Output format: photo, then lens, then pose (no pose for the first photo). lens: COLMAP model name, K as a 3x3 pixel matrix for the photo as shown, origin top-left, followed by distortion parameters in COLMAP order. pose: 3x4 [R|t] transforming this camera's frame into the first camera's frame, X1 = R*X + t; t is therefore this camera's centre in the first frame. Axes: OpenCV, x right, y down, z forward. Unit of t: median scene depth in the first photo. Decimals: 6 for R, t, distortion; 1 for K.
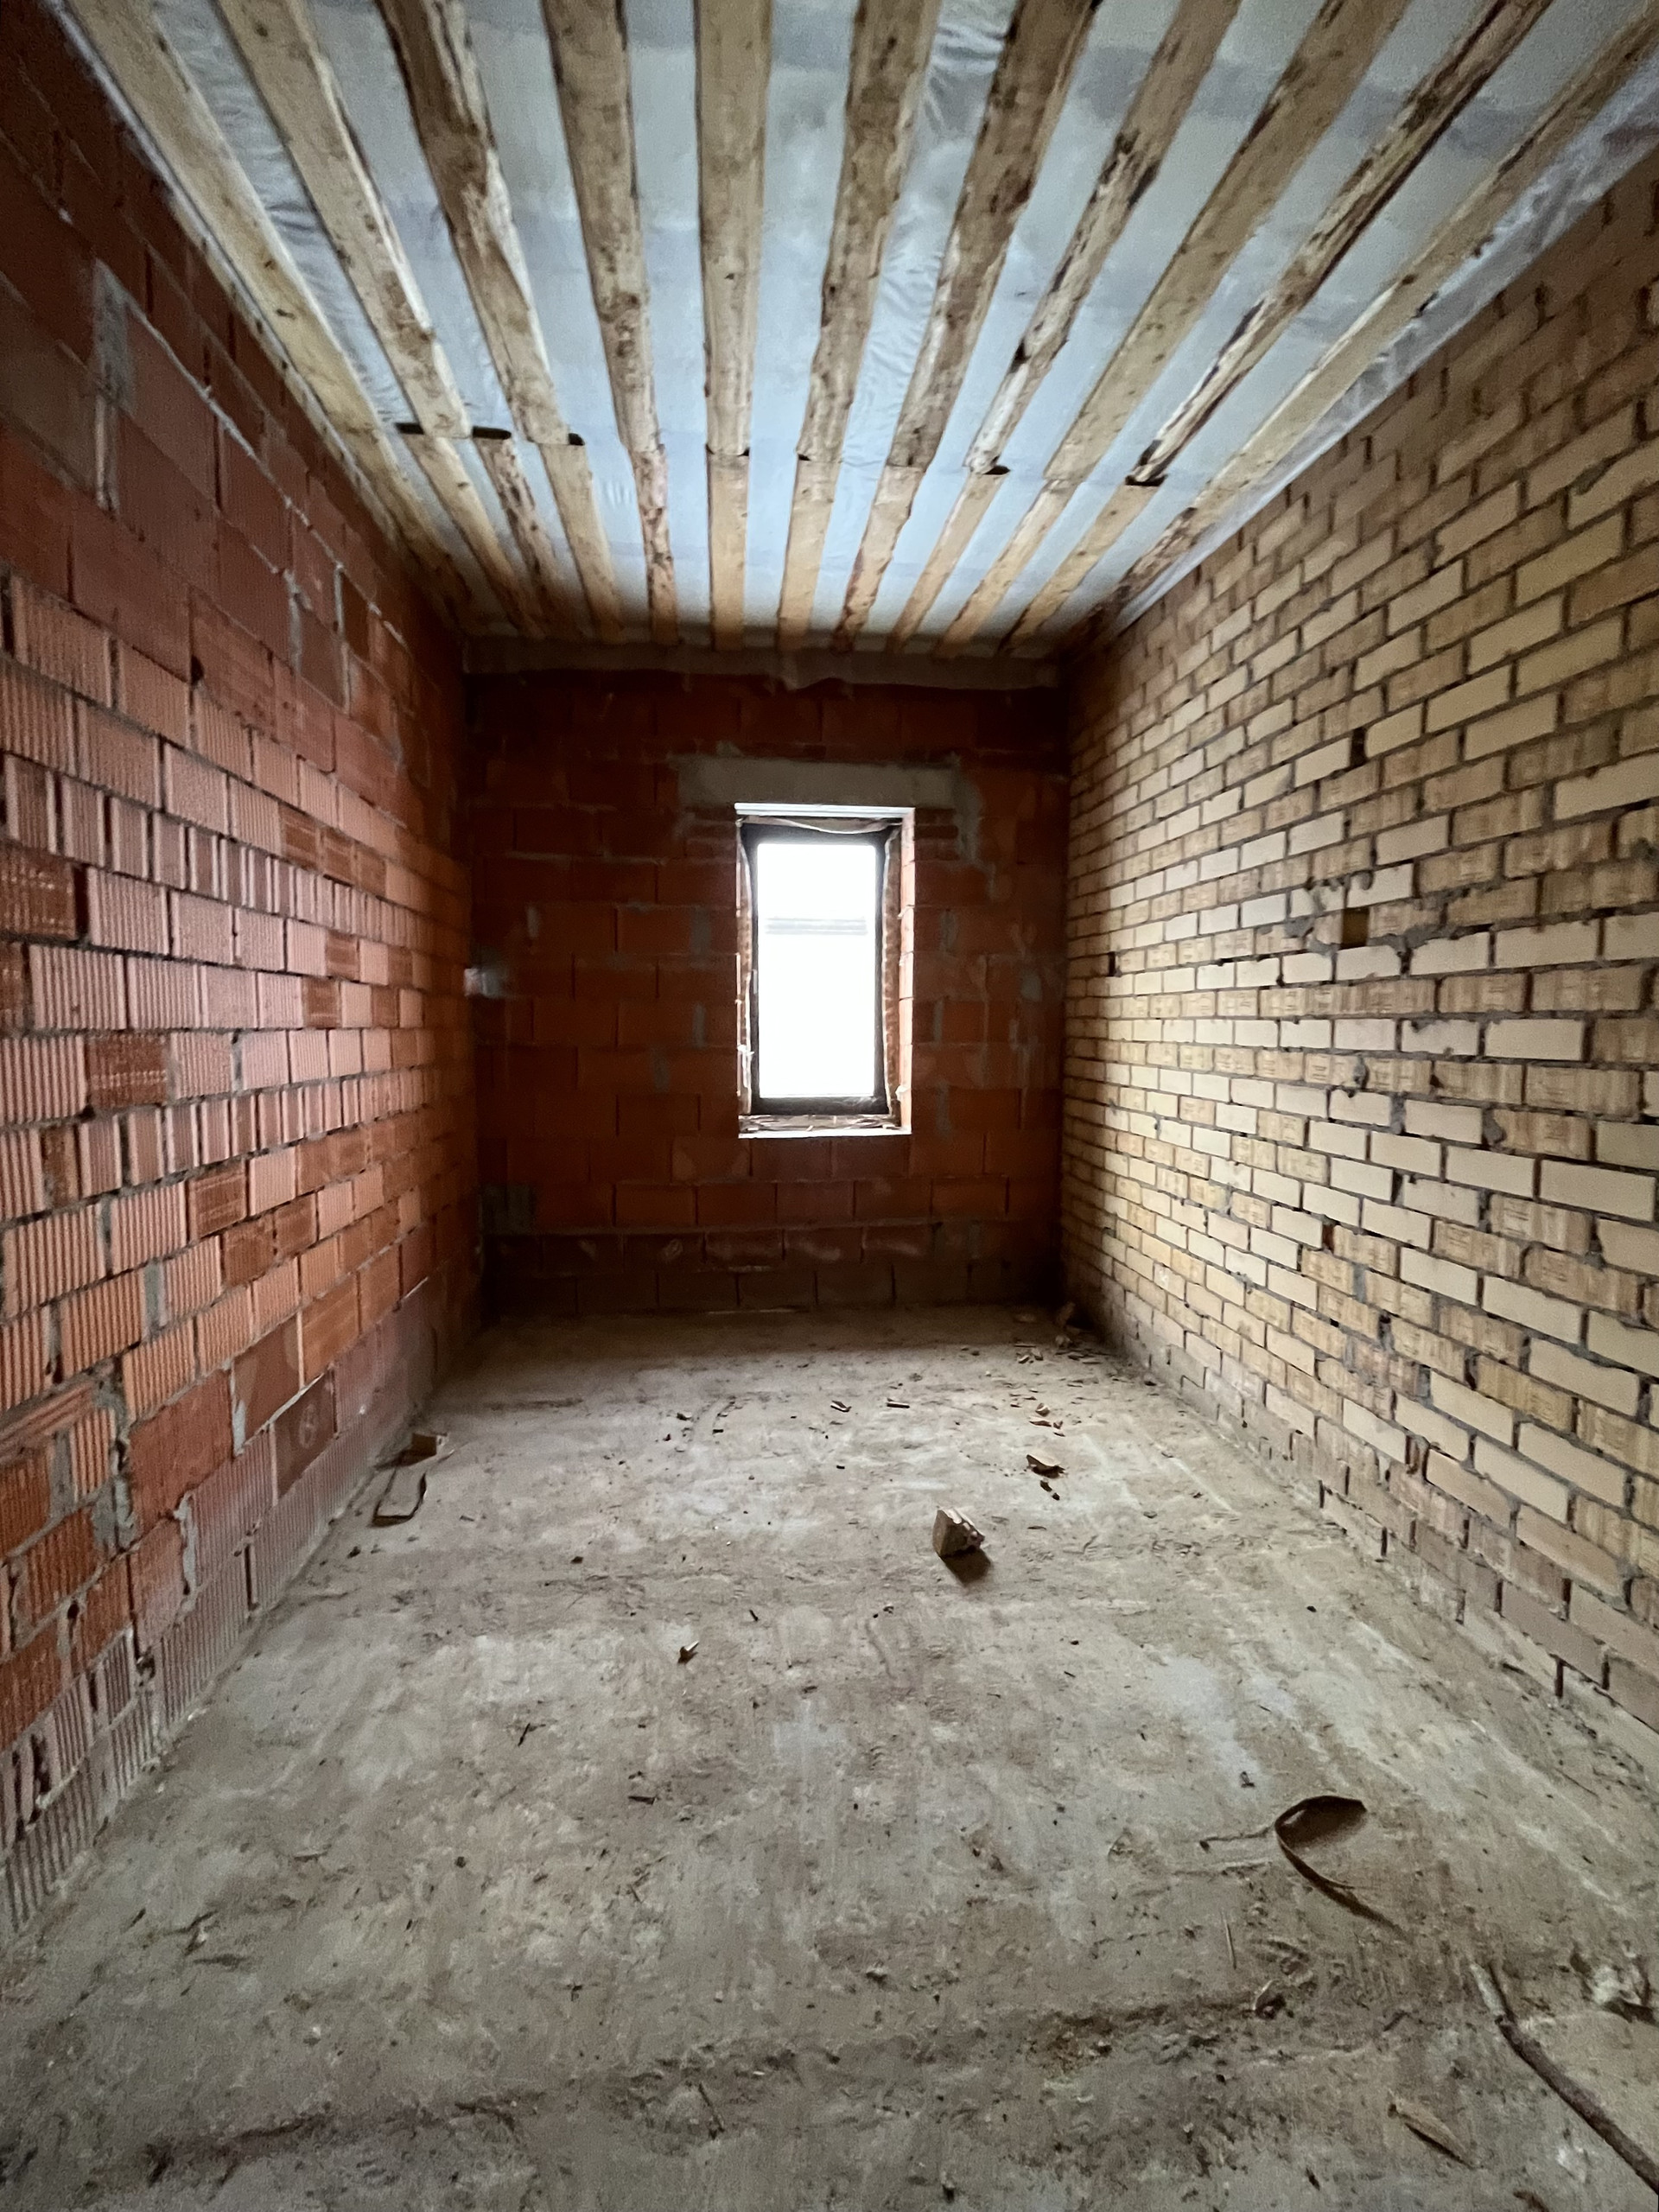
lens RADIAL K [[890.9, 0, 826.0], [0, 890.9, 1100.6], [0, 0, 1]] dist [-0.003273, -0.000606]
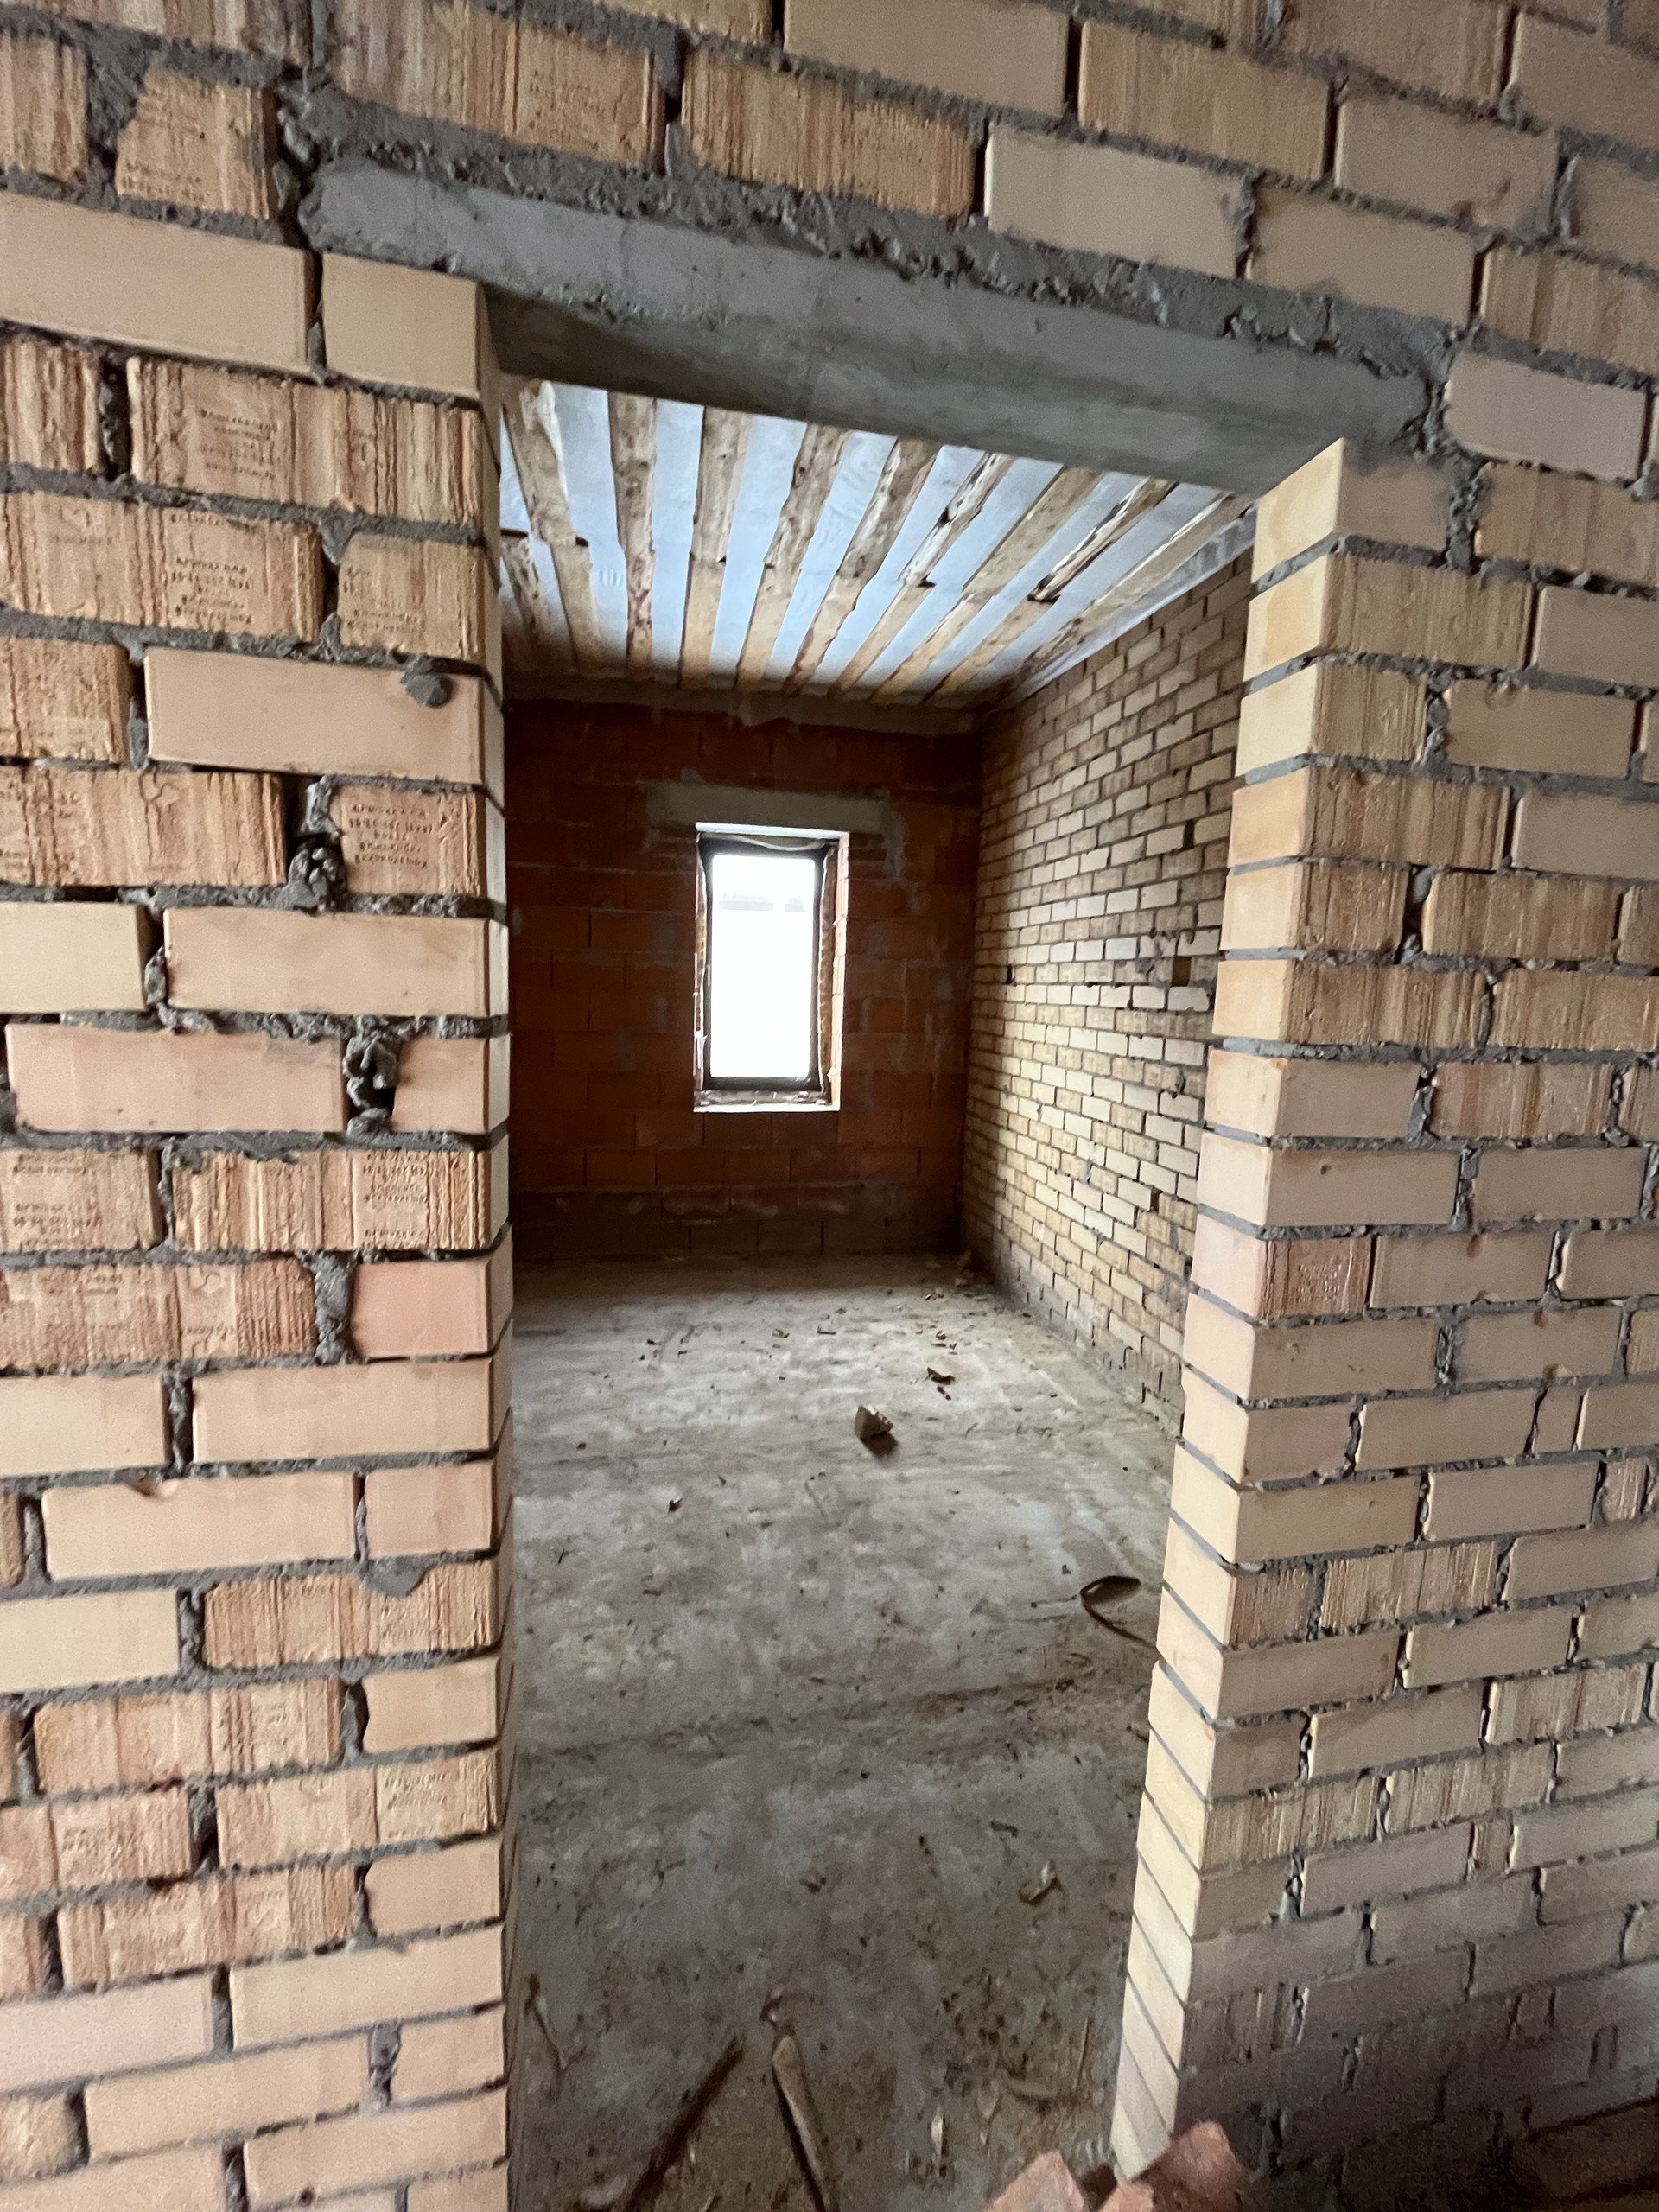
lens RADIAL K [[890.9, 0, 818.5], [0, 890.9, 1100.8], [0, 0, 1]] dist [-0.003273, -0.000606]
pose [[0.996392, 0.016888, 0.083176, -0.049370], [-0.021231, 0.998442, 0.051610, -0.055044], [-0.082175, -0.053189, 0.995198, -0.271528]]
